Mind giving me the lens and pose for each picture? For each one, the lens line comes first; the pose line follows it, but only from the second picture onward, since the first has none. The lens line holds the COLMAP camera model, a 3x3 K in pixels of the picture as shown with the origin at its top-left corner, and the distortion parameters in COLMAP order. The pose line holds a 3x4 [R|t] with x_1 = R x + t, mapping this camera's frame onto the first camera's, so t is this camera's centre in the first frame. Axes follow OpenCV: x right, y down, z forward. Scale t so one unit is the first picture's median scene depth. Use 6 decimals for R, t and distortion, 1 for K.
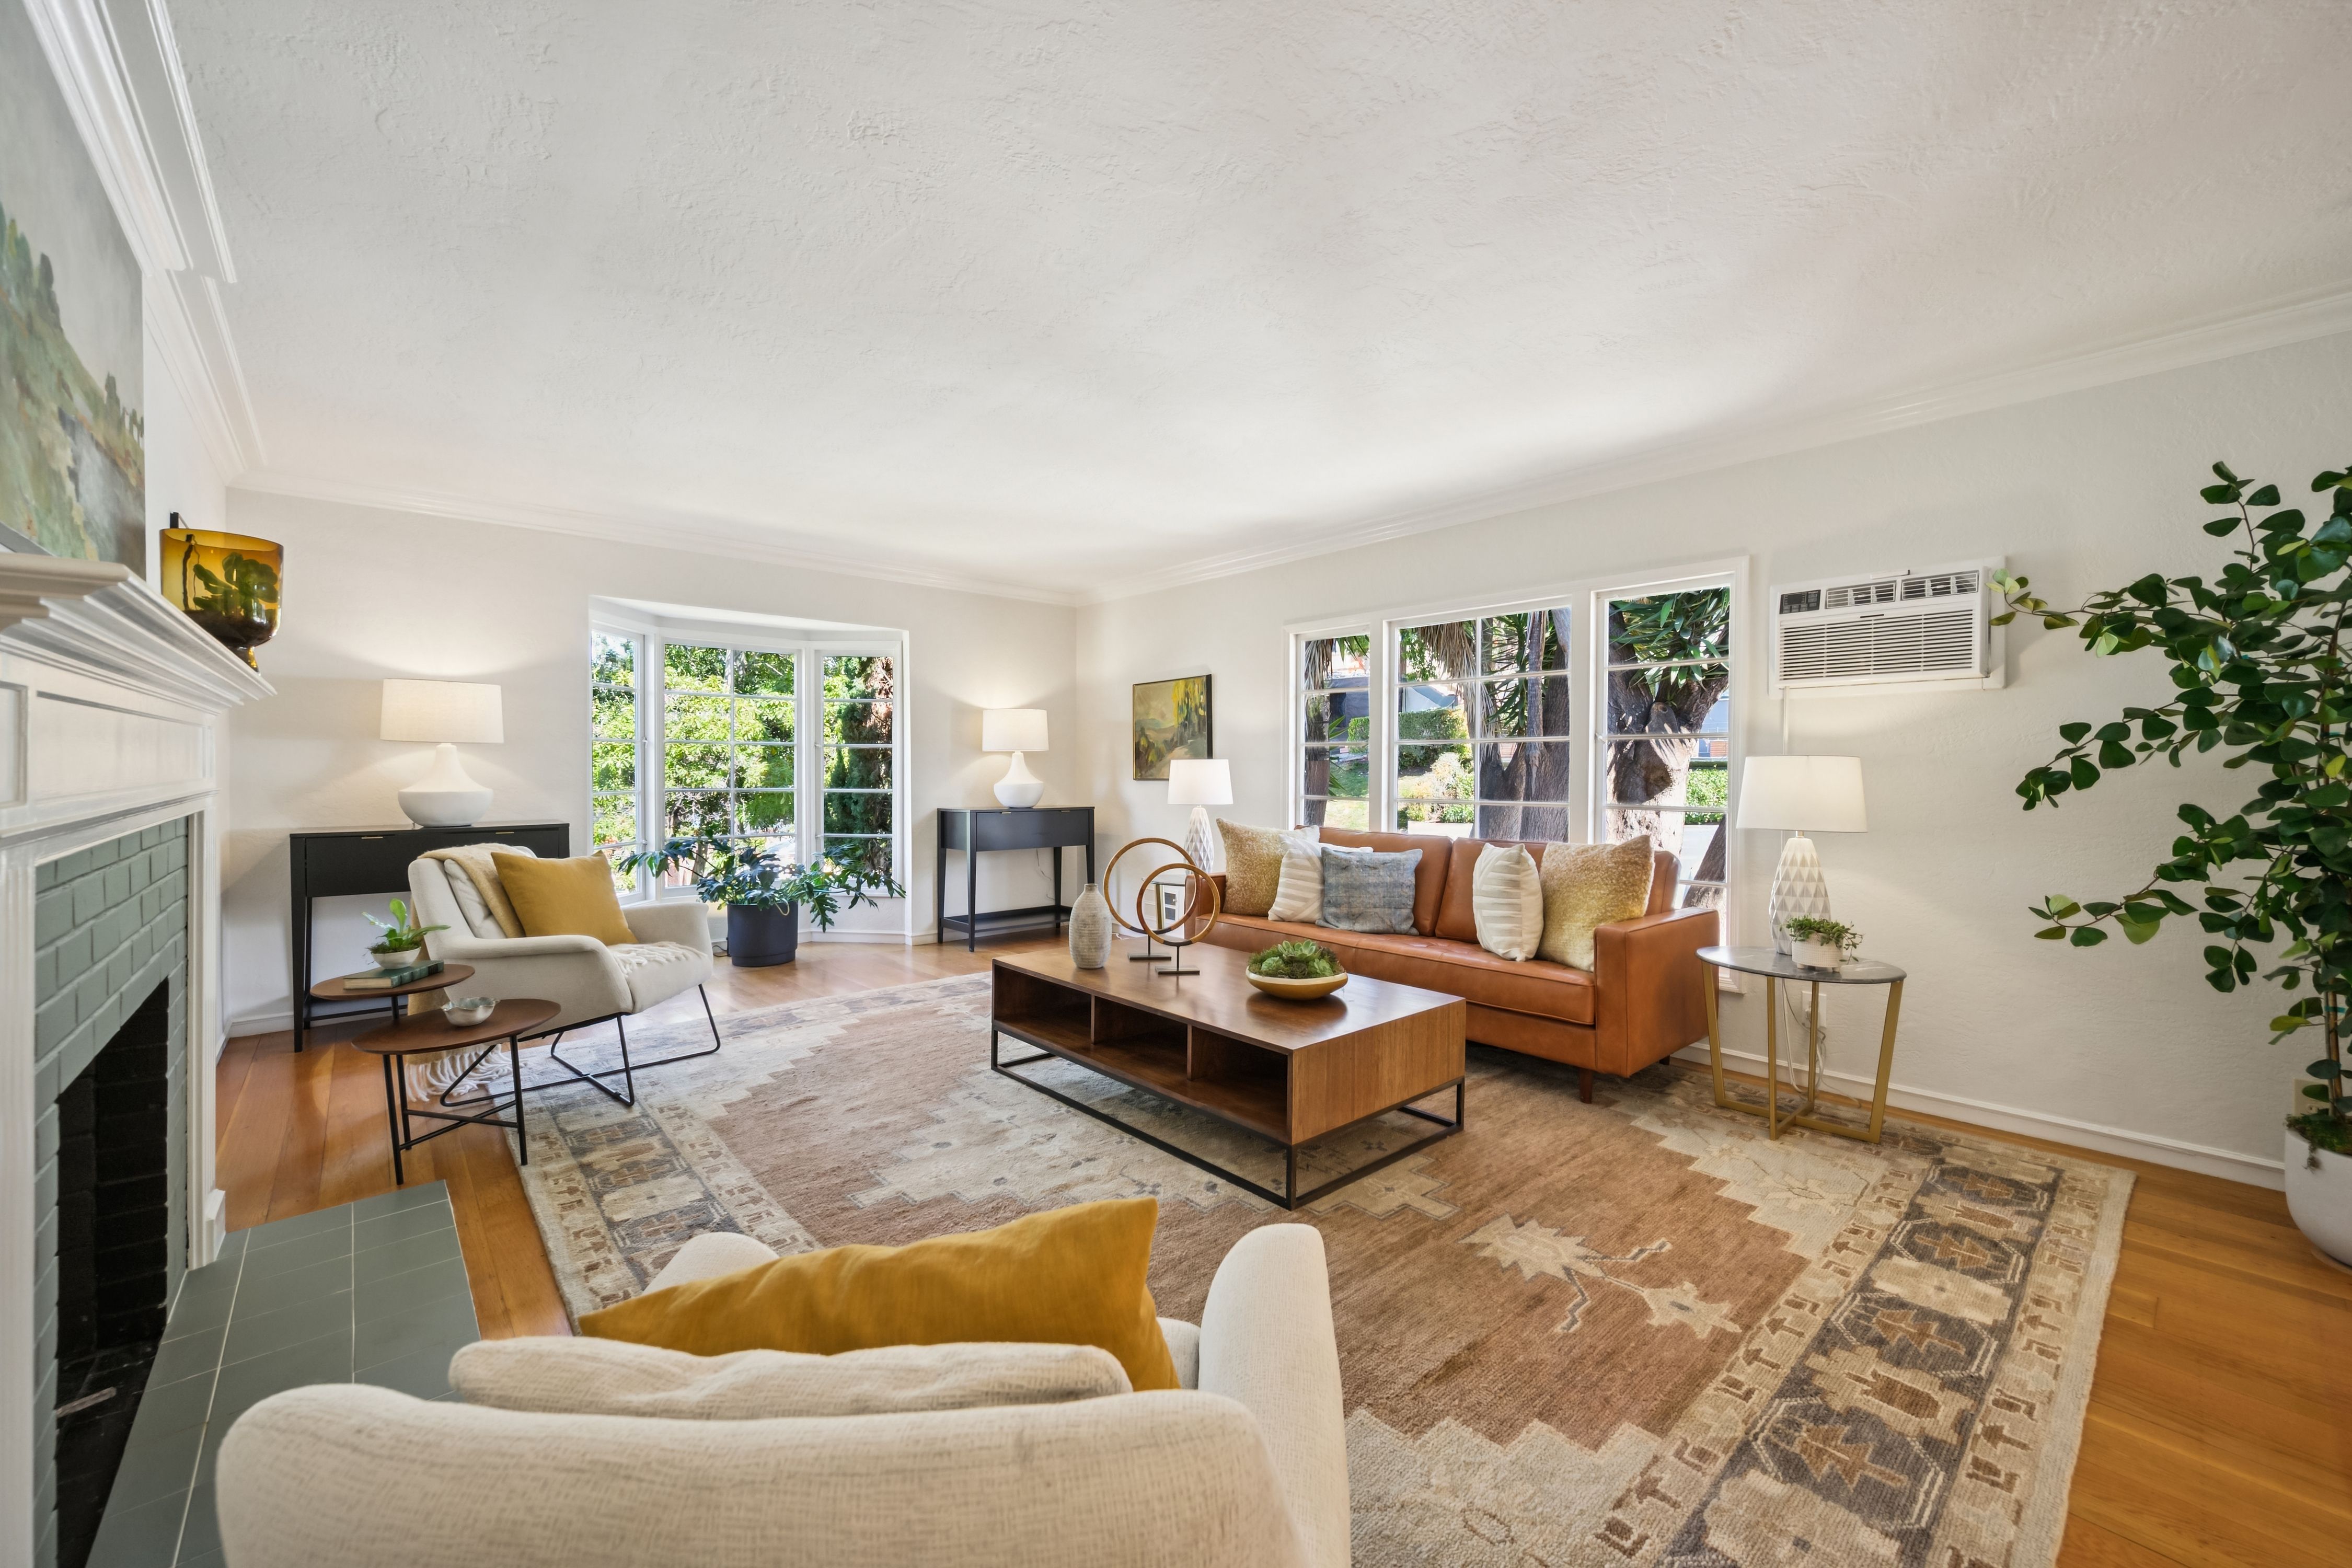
lens RADIAL K [[931.4, 0, 1177.4], [0, 931.4, 772.0], [0, 0, 1]] dist [-0.001254, -0.000177]
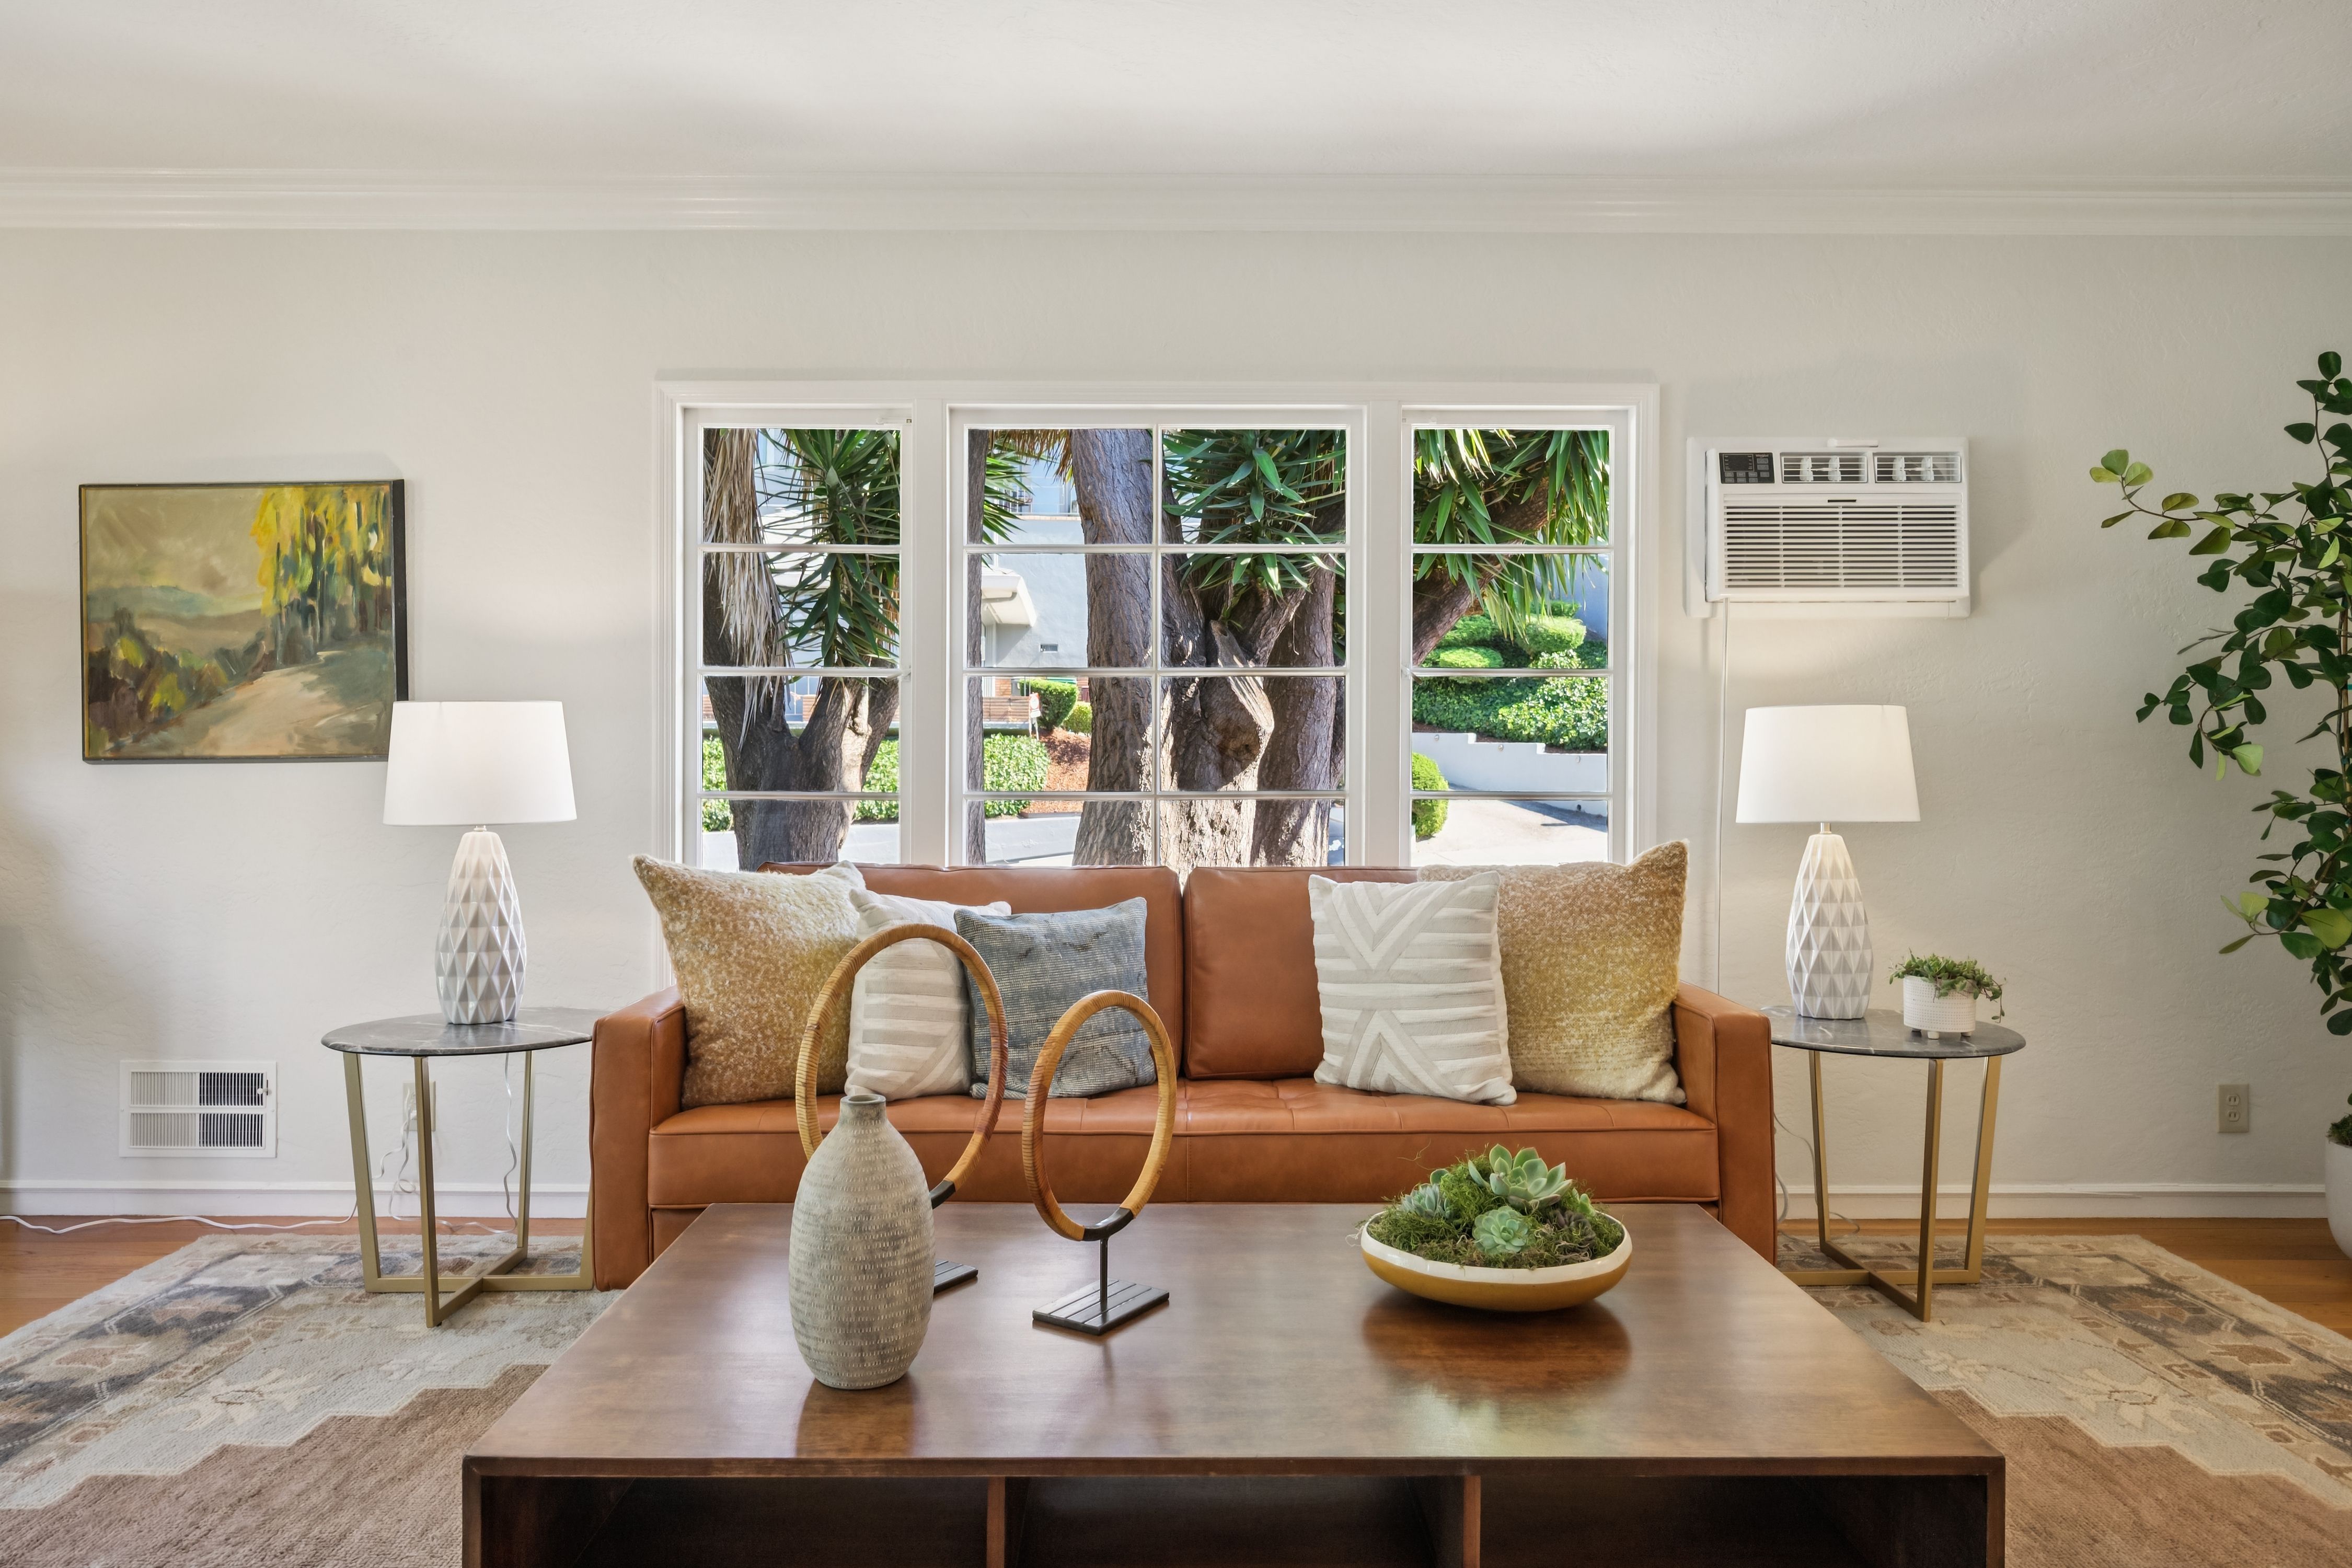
lens RADIAL K [[1556.4, 0, 1172.4], [0, 1556.4, 753.4], [0, 0, 1]] dist [0.001057, -0.002460]
pose [[0.658843, -0.009083, 0.752226, -0.416440], [0.003367, 0.999953, 0.009126, 0.003403], [-0.752273, -0.003480, 0.658843, 0.610681]]
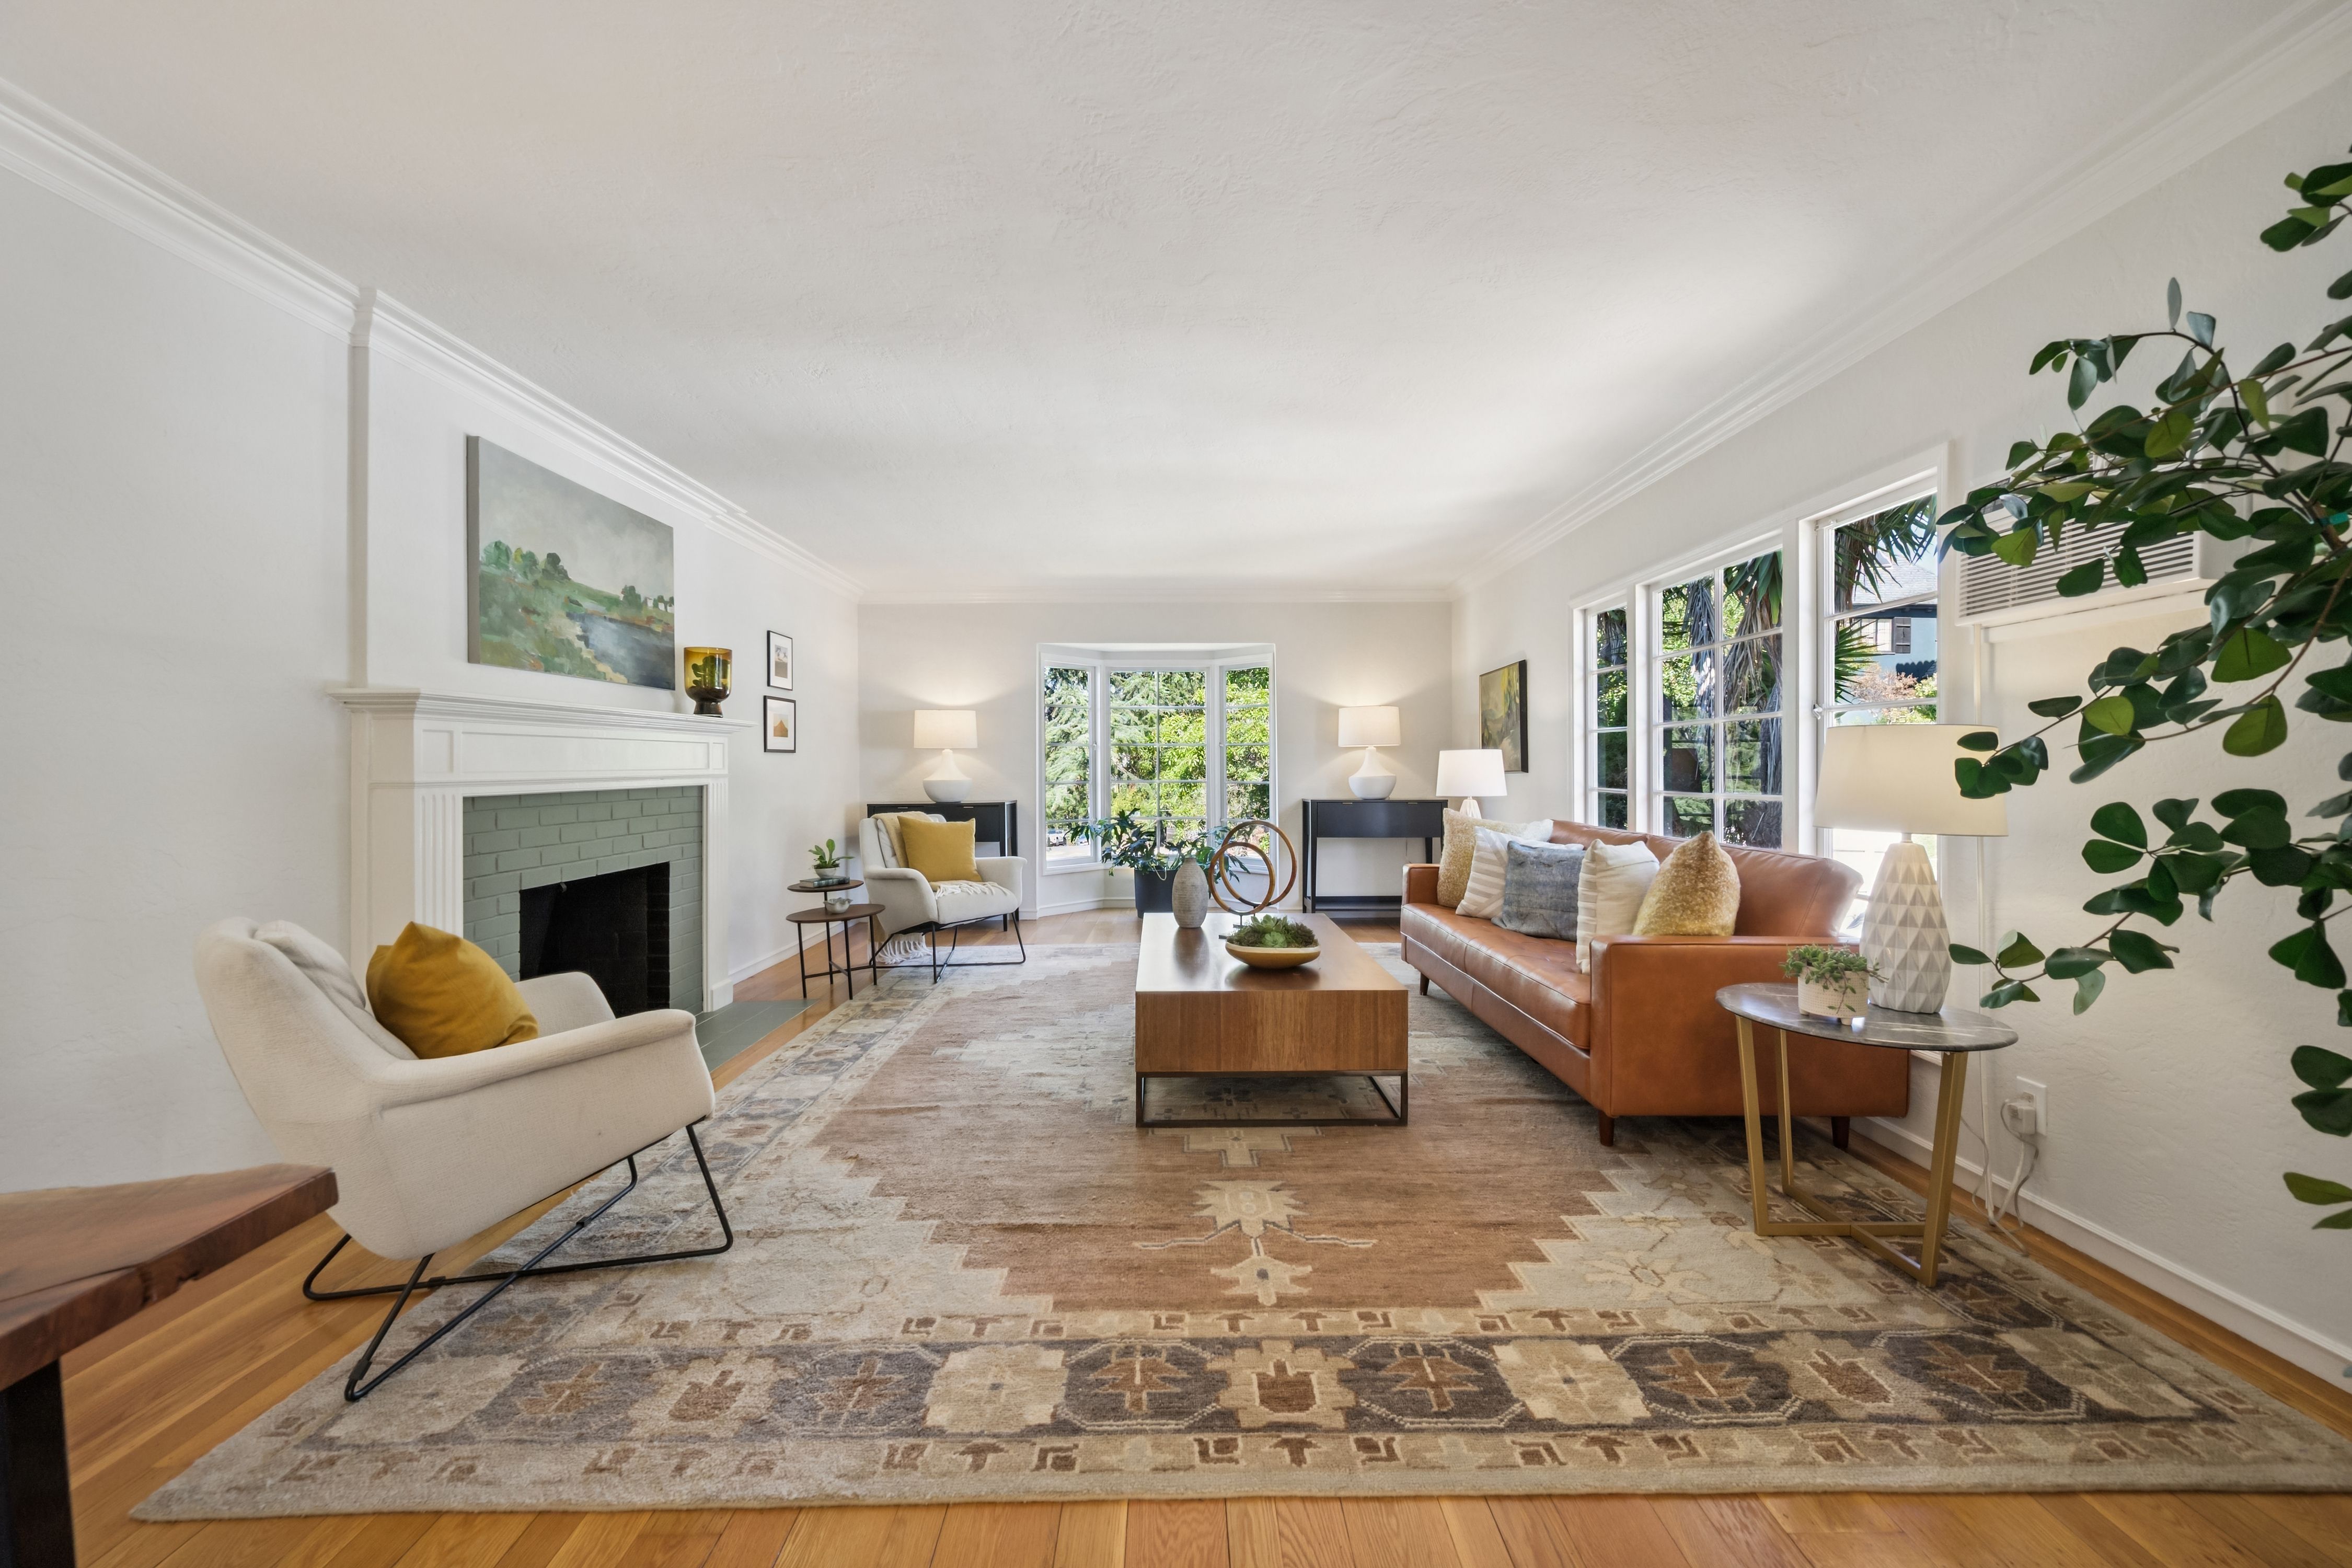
lens RADIAL K [[931.4, 0, 1177.4], [0, 931.4, 772.0], [0, 0, 1]] dist [-0.001254, -0.000177]
pose [[0.753335, -0.004709, -0.657620, 0.688649], [0.004059, 0.999989, -0.002511, 0.016516], [0.657625, -0.000777, 0.753345, 0.103901]]
